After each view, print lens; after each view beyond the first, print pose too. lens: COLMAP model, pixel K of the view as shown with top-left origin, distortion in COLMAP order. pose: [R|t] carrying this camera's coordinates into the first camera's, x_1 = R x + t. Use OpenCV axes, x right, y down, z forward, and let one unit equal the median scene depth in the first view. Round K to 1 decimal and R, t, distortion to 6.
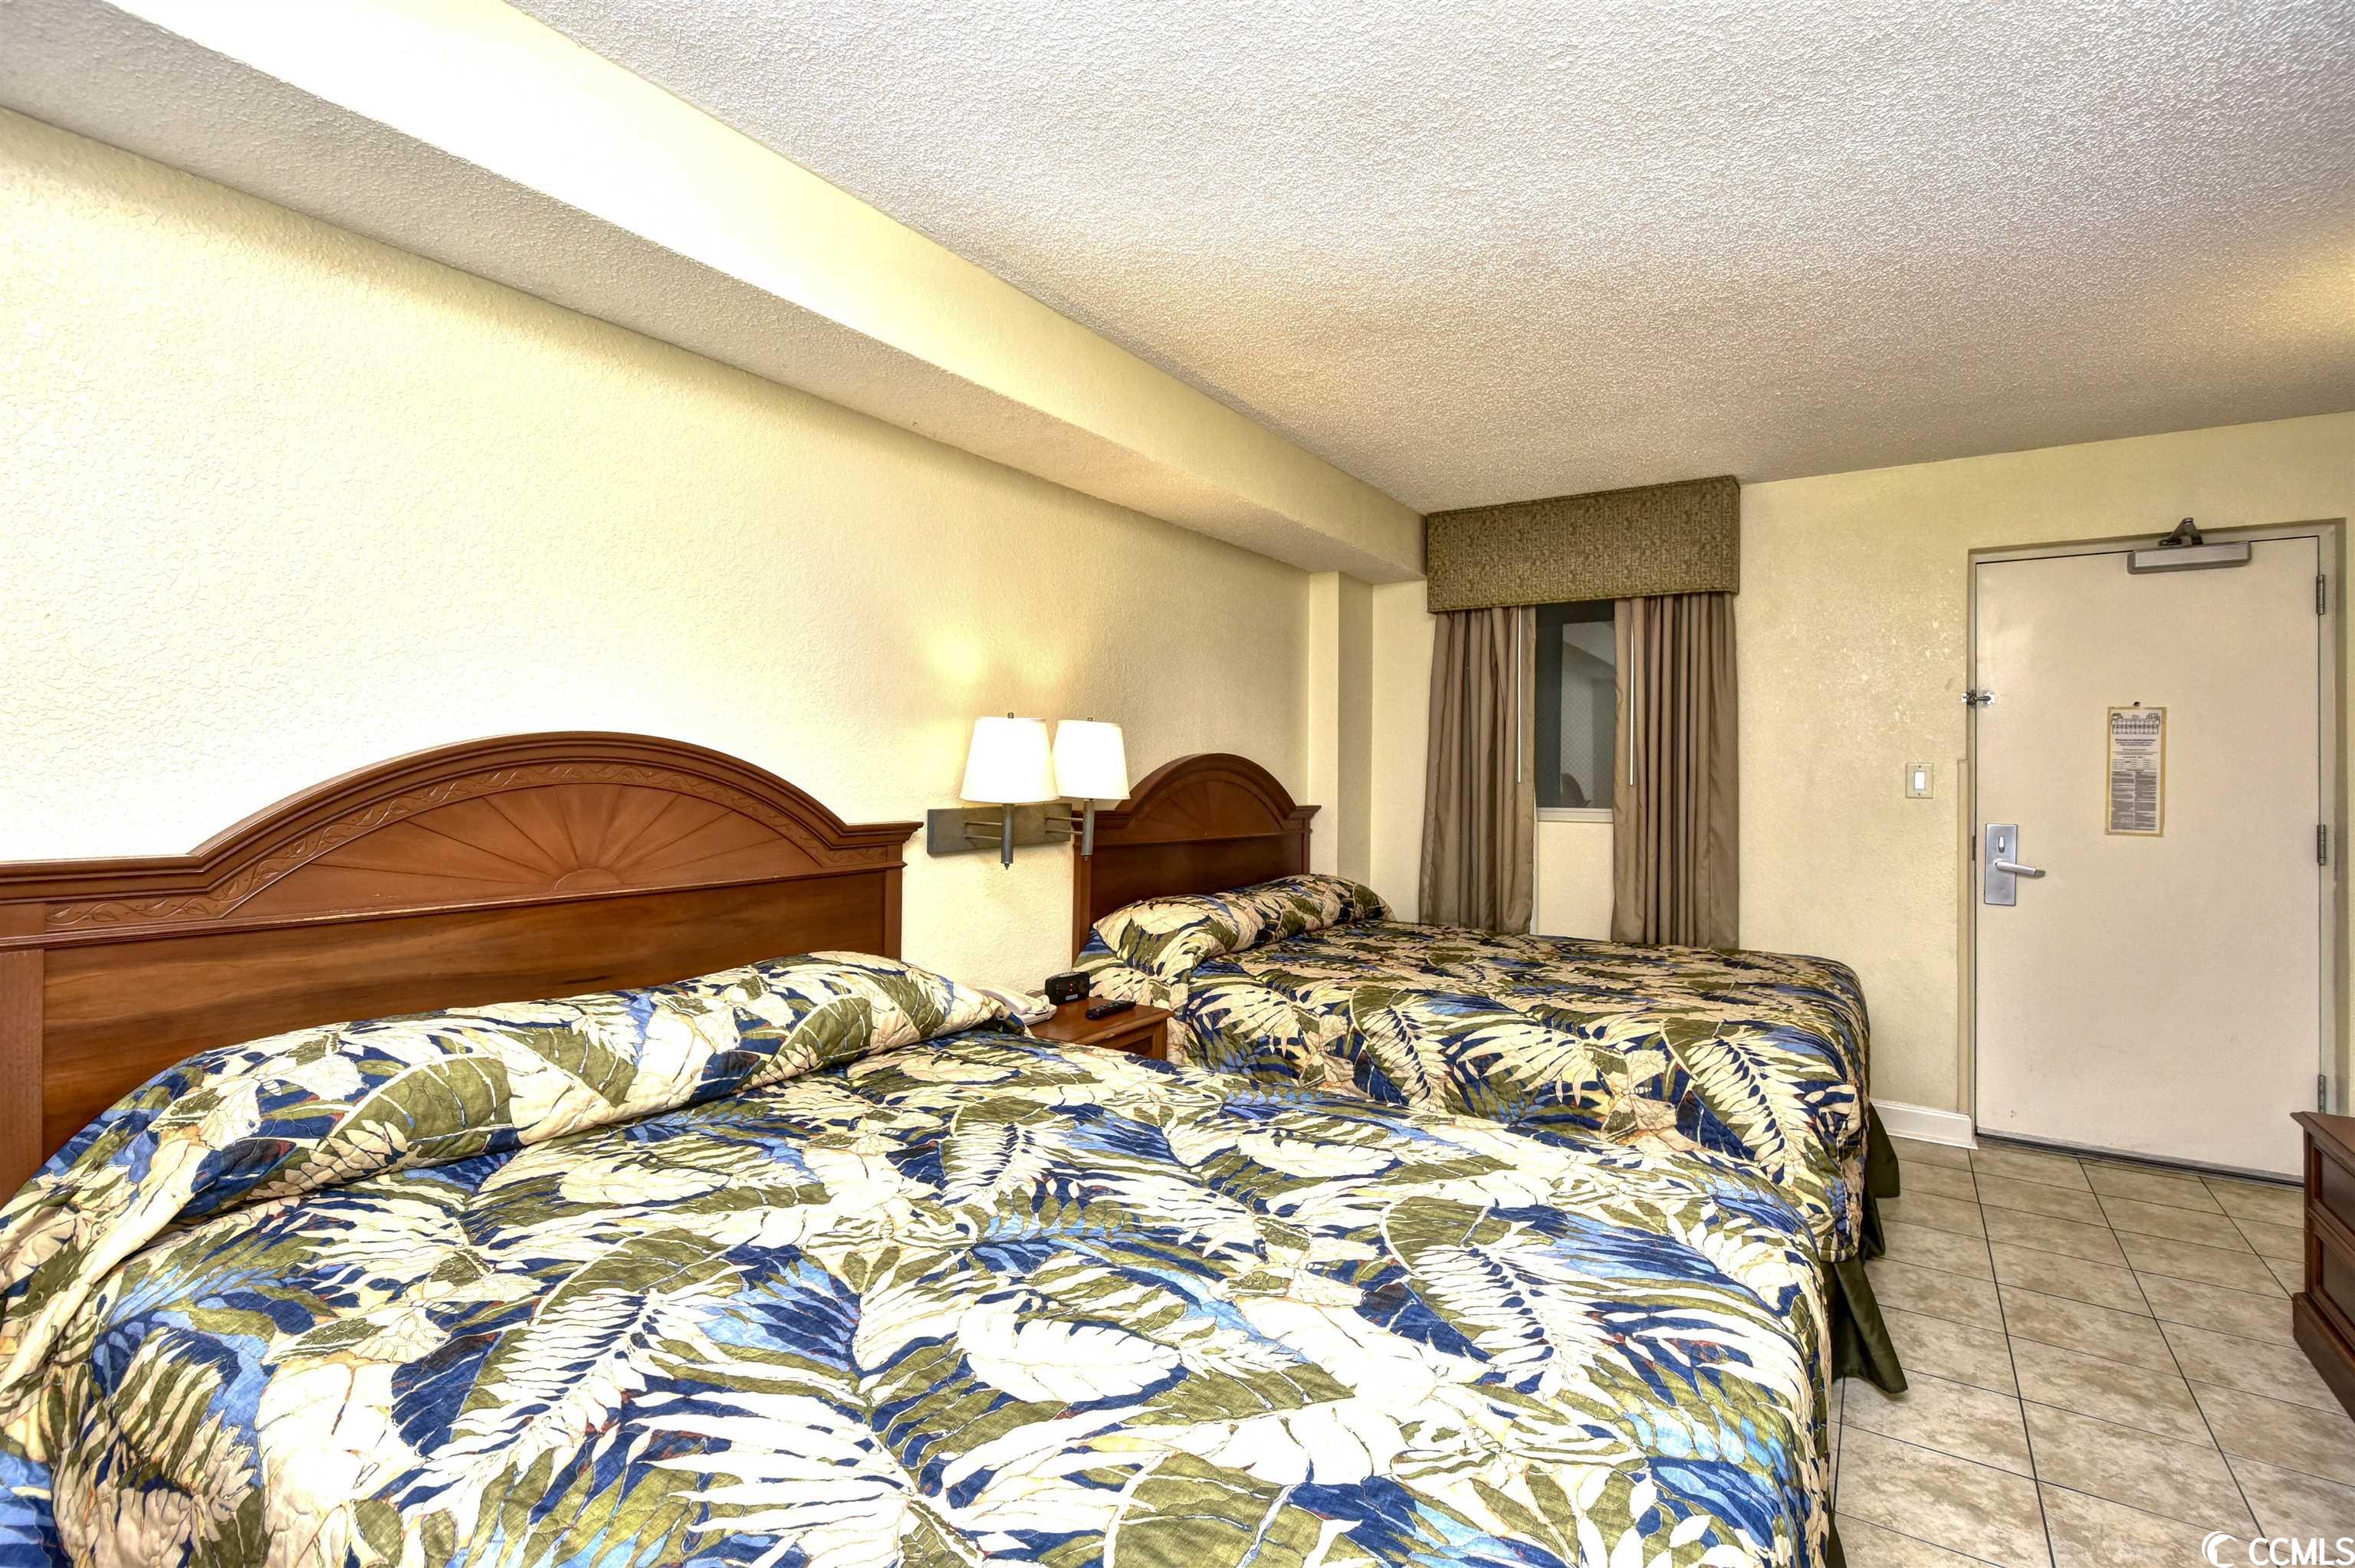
lens RADIAL K [[1086.8, 0, 1187.6], [0, 1086.8, 766.2], [0, 0, 1]] dist [0.002983, 0.000071]
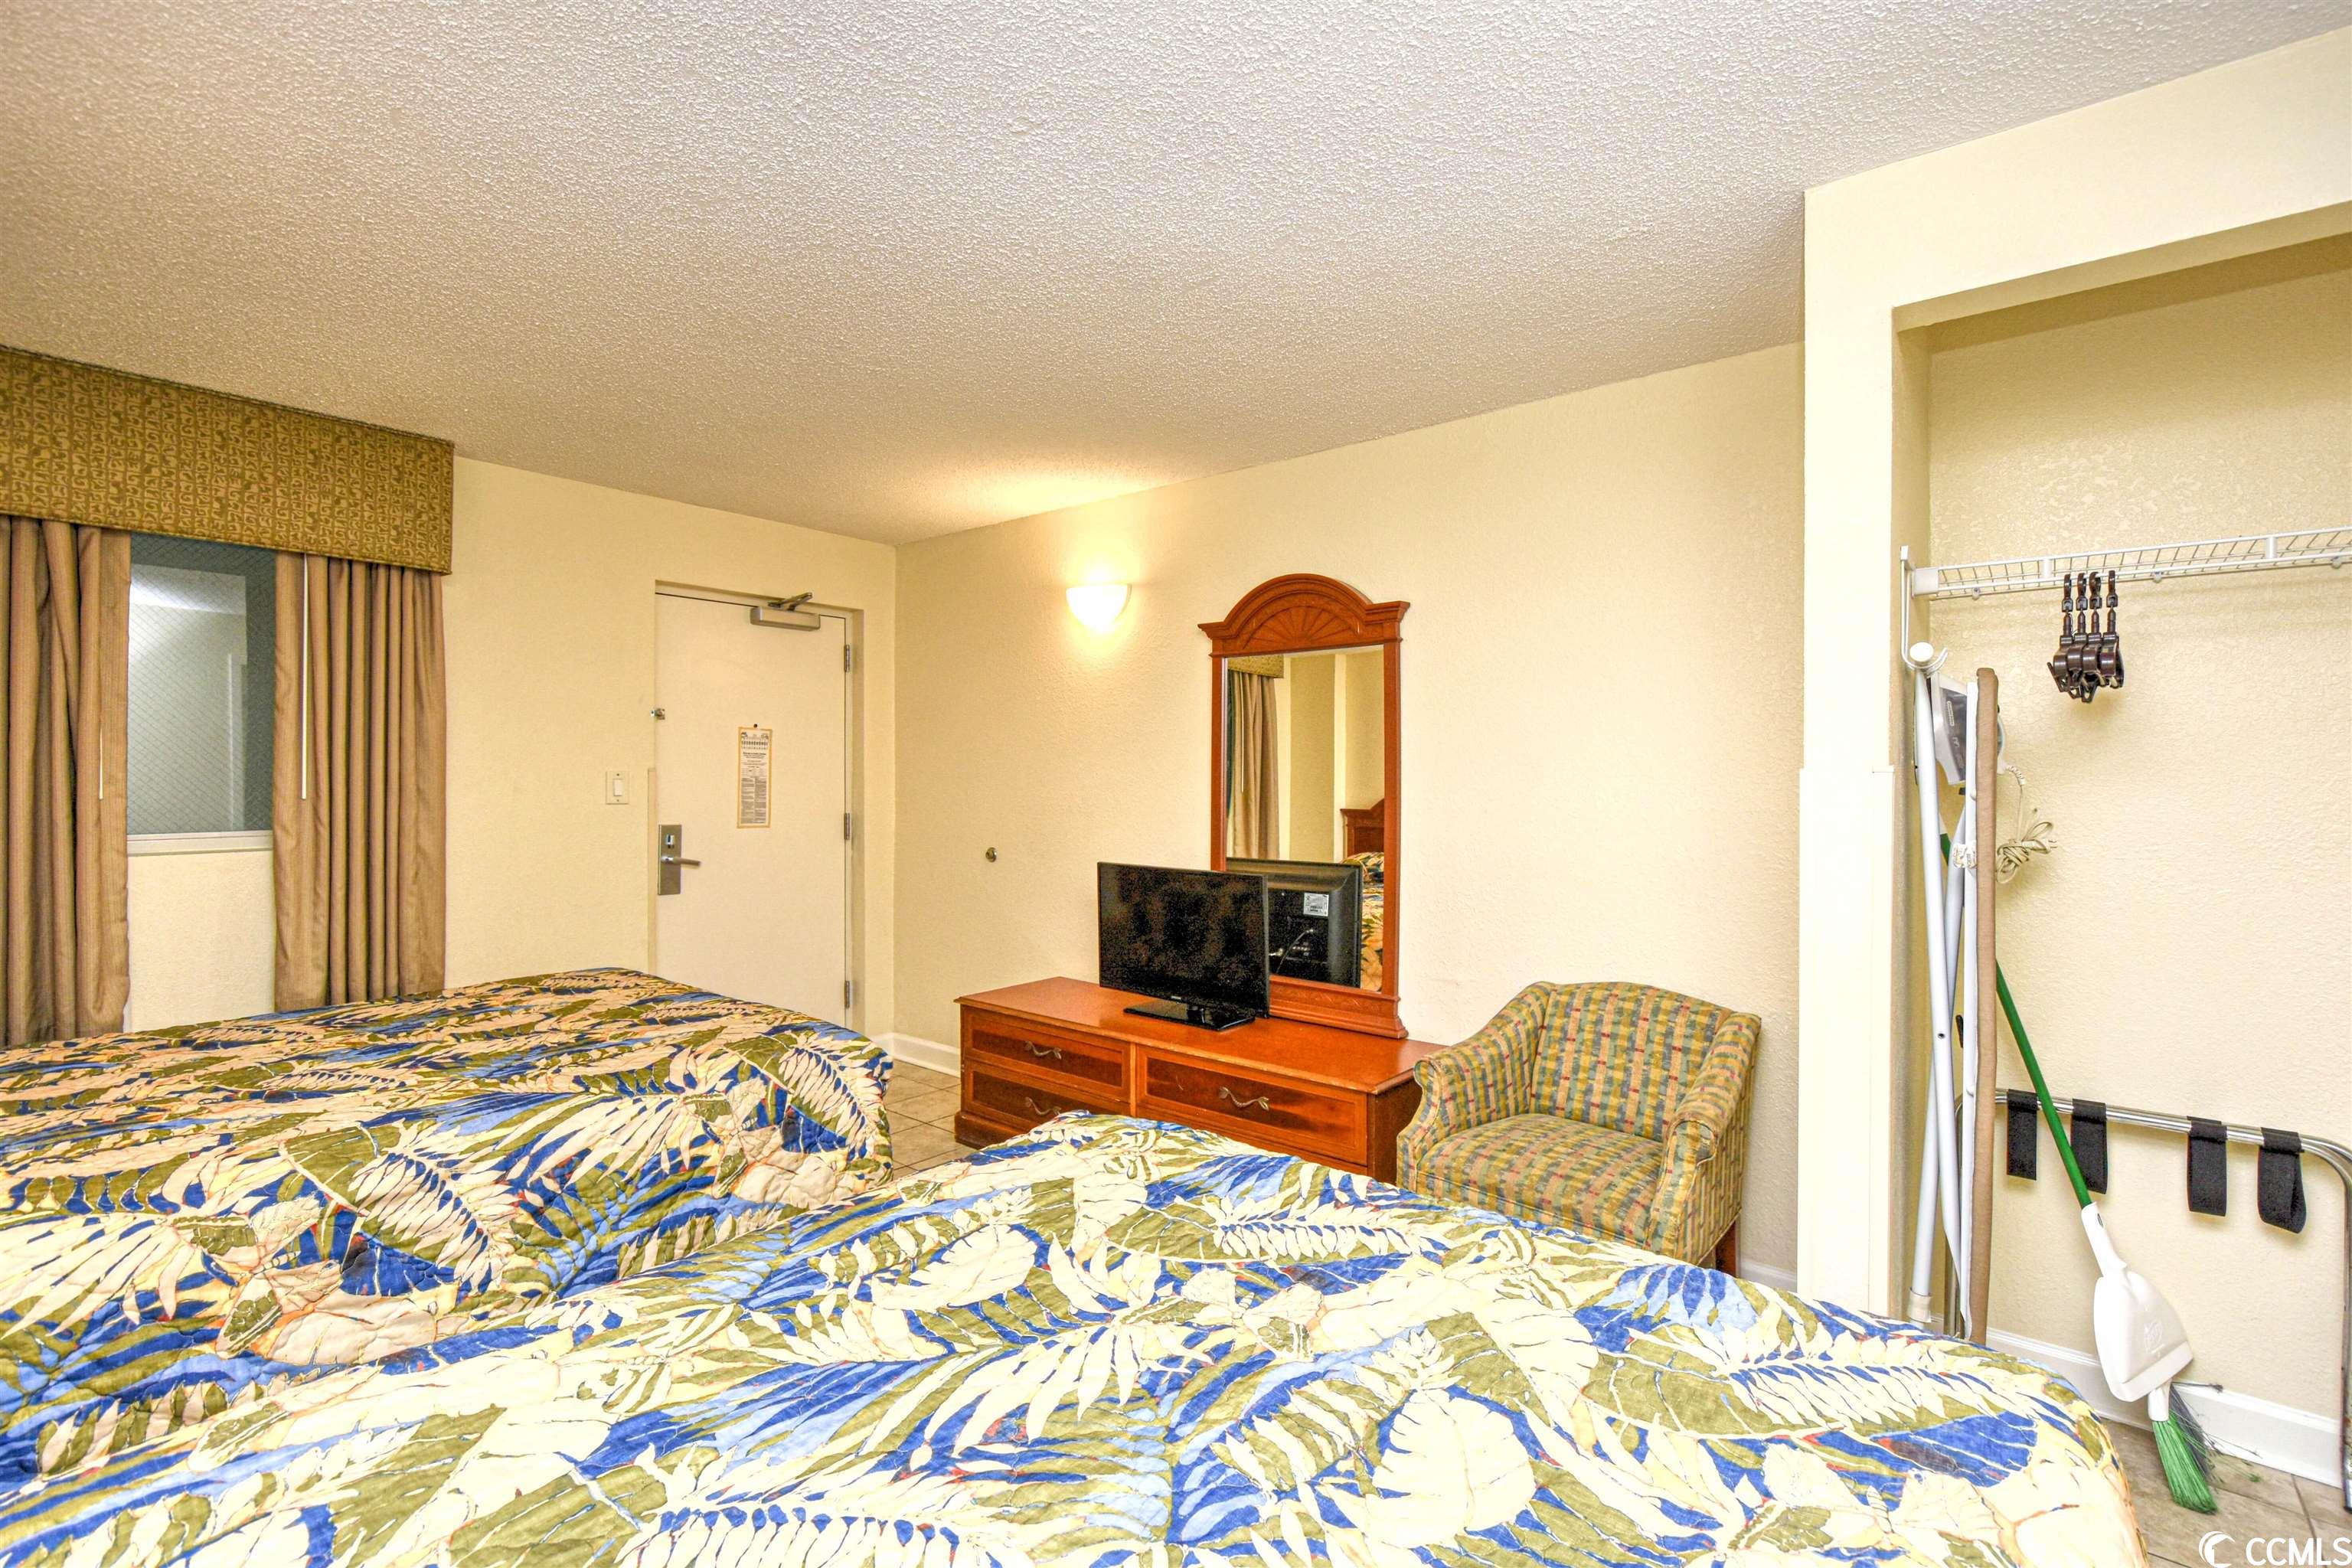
lens RADIAL K [[1016.2, 0, 1254.5], [0, 1016.2, 780.0], [0, 0, 1]] dist [0.000080, -0.000558]
pose [[0.089045, -0.009582, 0.995981, -0.419060], [-0.012260, 0.999867, 0.010716, -0.019862], [-0.995952, -0.013164, 0.088916, 0.464070]]
